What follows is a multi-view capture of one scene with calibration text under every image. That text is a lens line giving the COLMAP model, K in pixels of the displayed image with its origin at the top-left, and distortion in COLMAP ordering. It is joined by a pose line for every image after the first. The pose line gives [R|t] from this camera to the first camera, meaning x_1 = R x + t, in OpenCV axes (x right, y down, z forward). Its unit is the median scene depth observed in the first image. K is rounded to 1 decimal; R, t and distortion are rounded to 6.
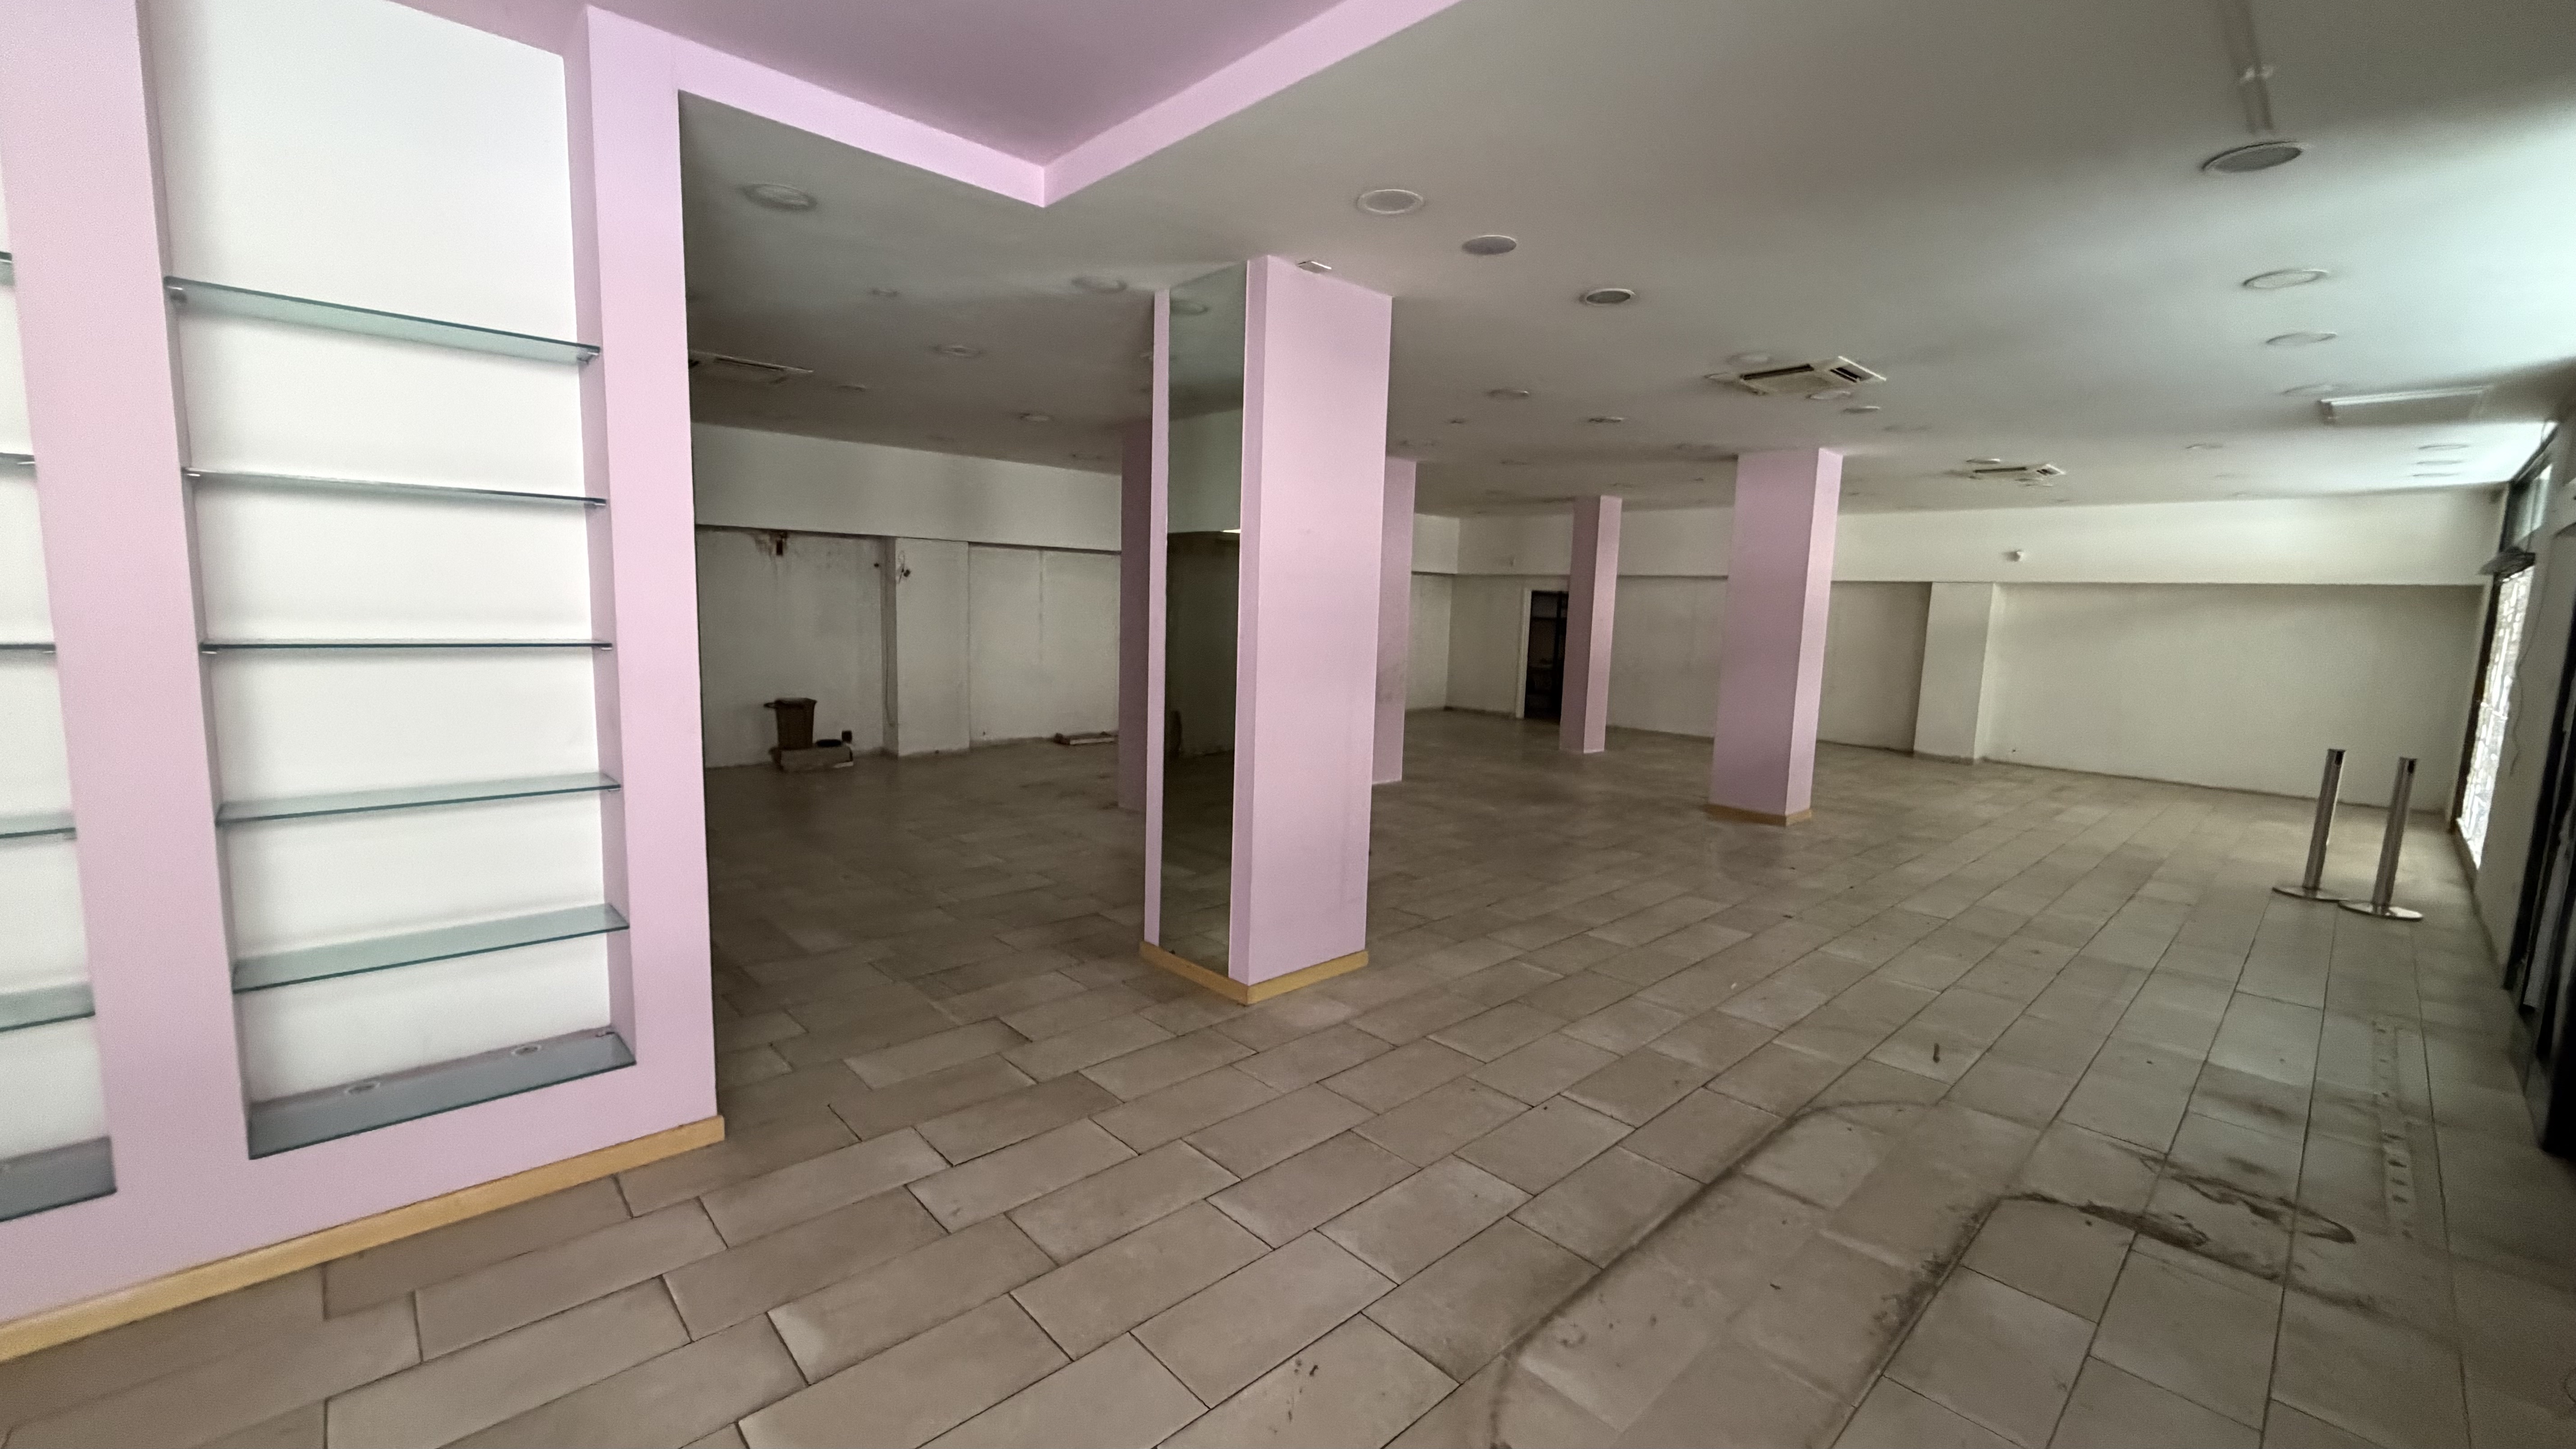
lens RADIAL K [[1027.5, 0, 1288.0], [0, 1027.5, 724.5], [0, 0, 1]] dist [-0.000206, -0.000005]
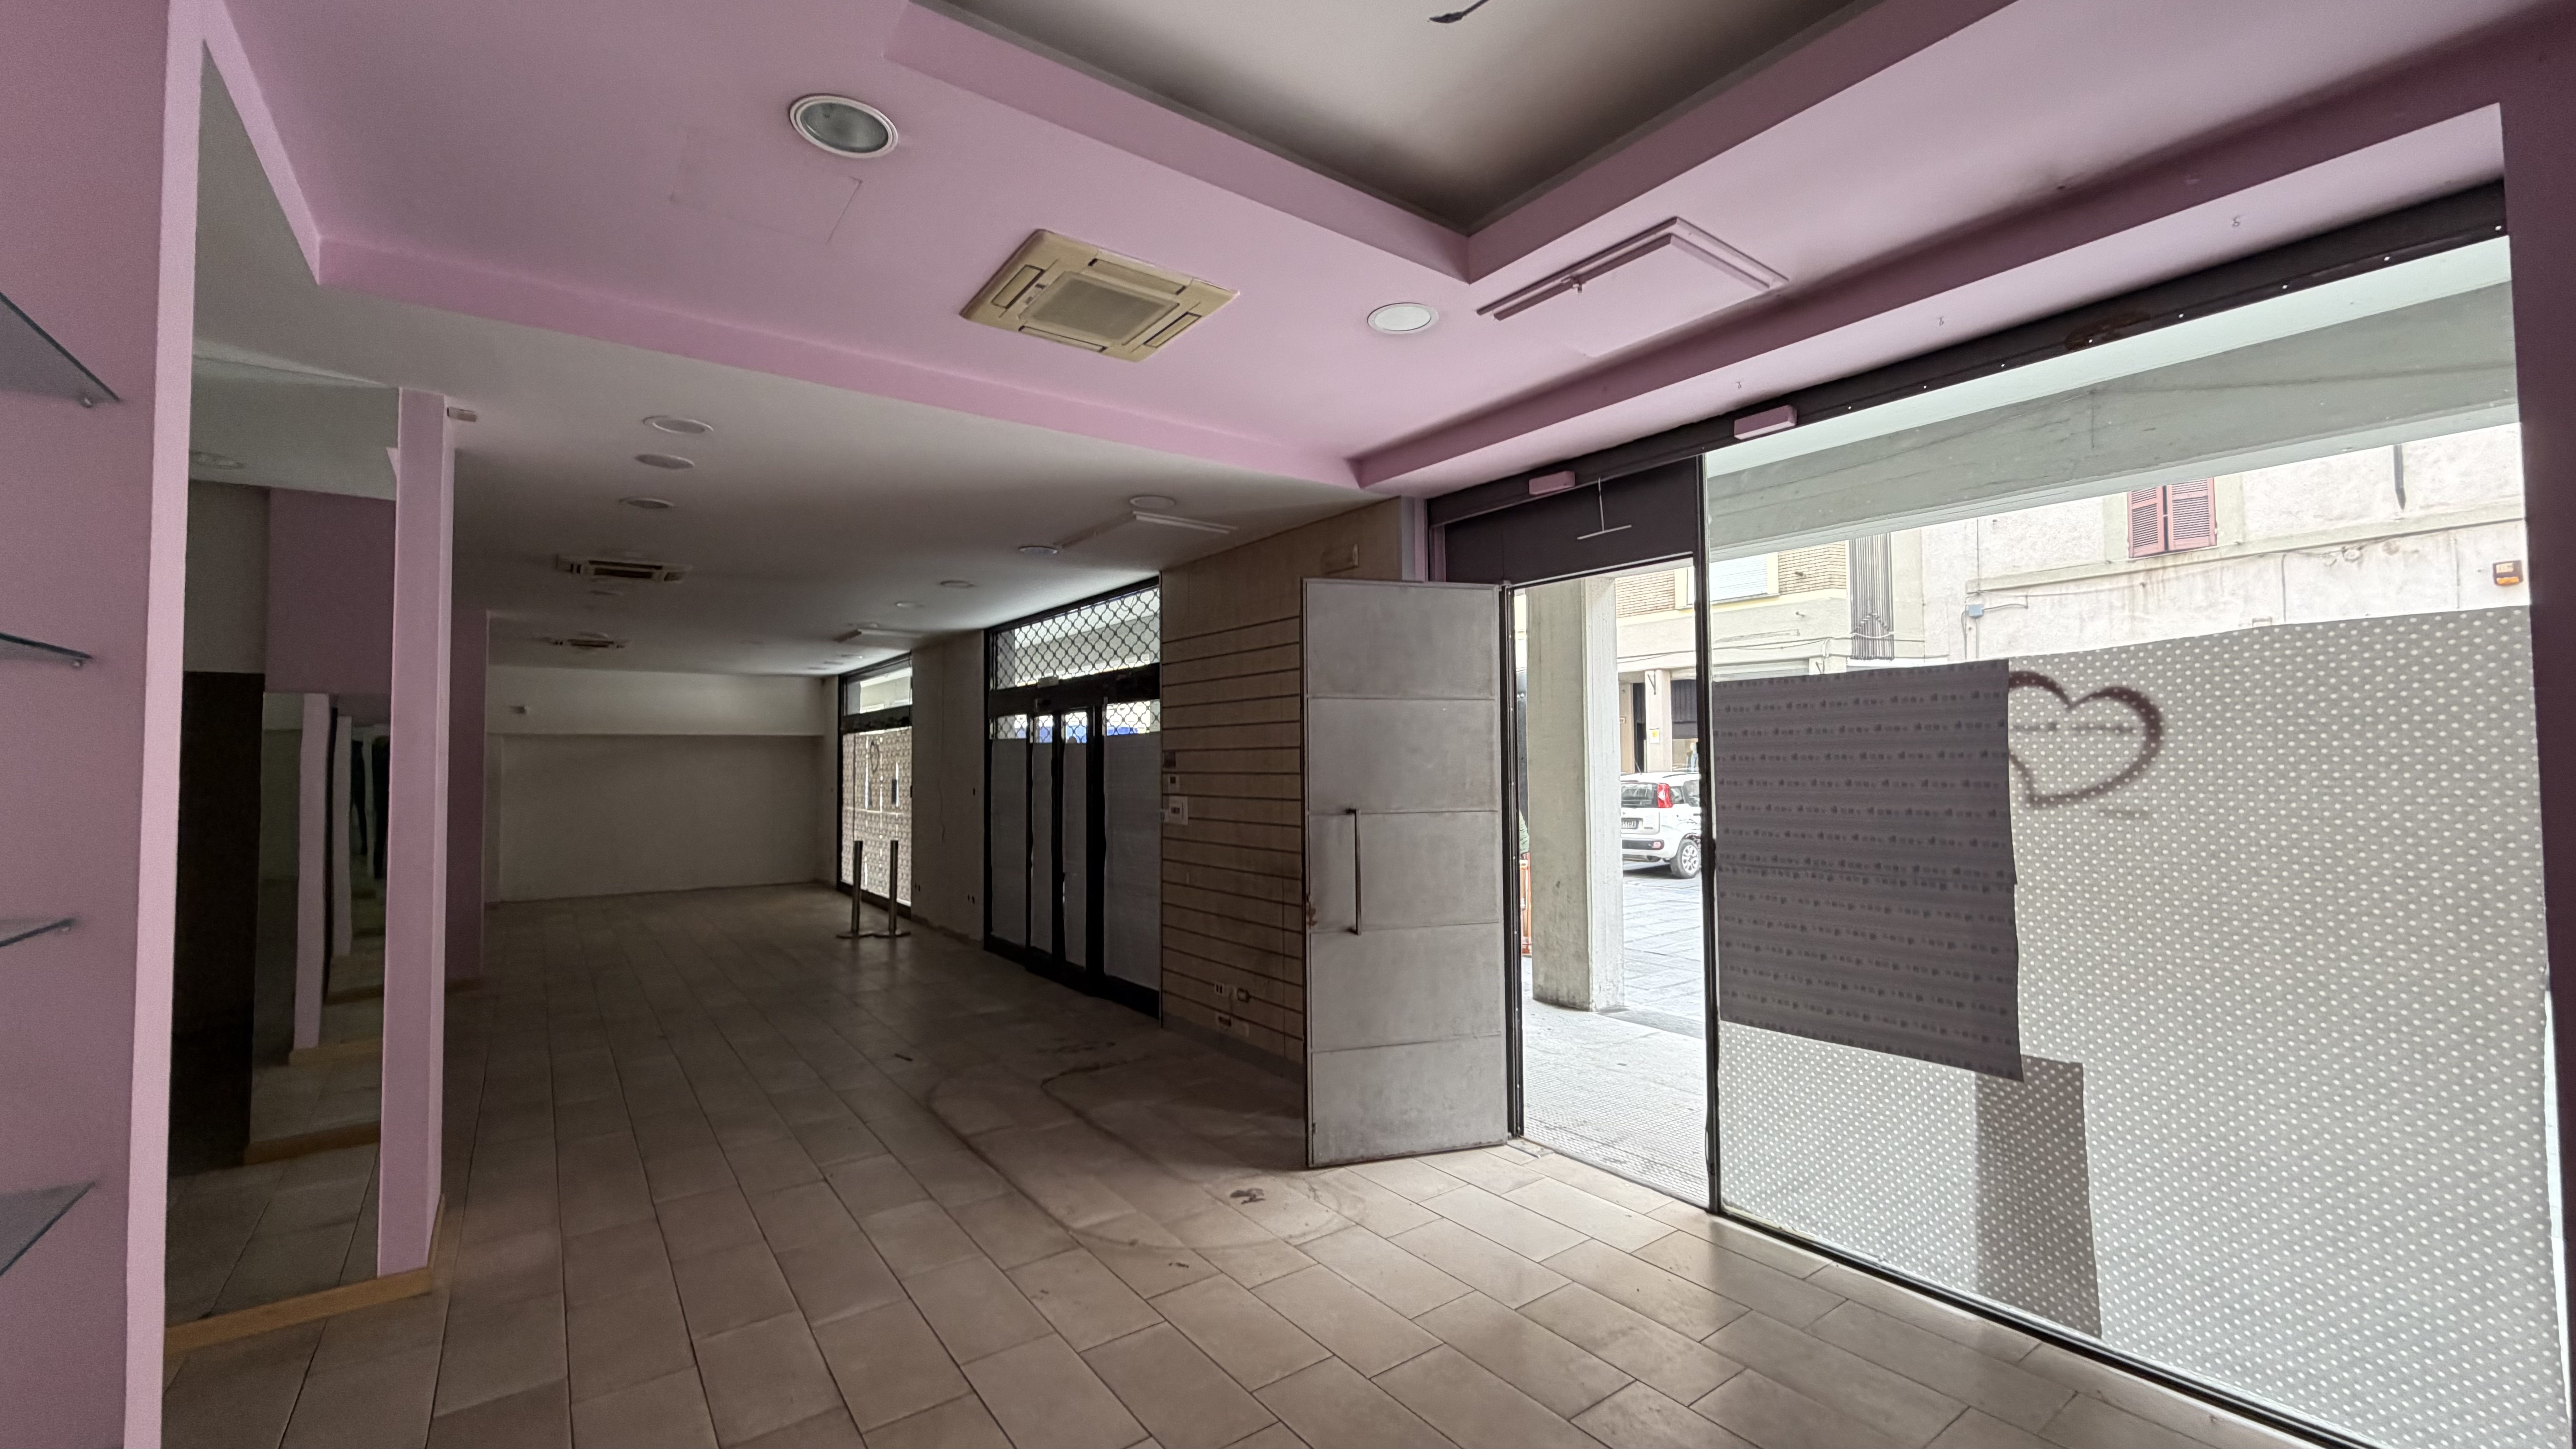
lens RADIAL K [[1027.5, 0, 1288.0], [0, 1027.5, 724.5], [0, 0, 1]] dist [-0.000206, -0.000005]
pose [[0.106877, 0.004340, 0.994263, -1.098558], [0.128316, 0.991568, -0.018122, -0.089731], [-0.985958, 0.129517, 0.105419, 0.298453]]
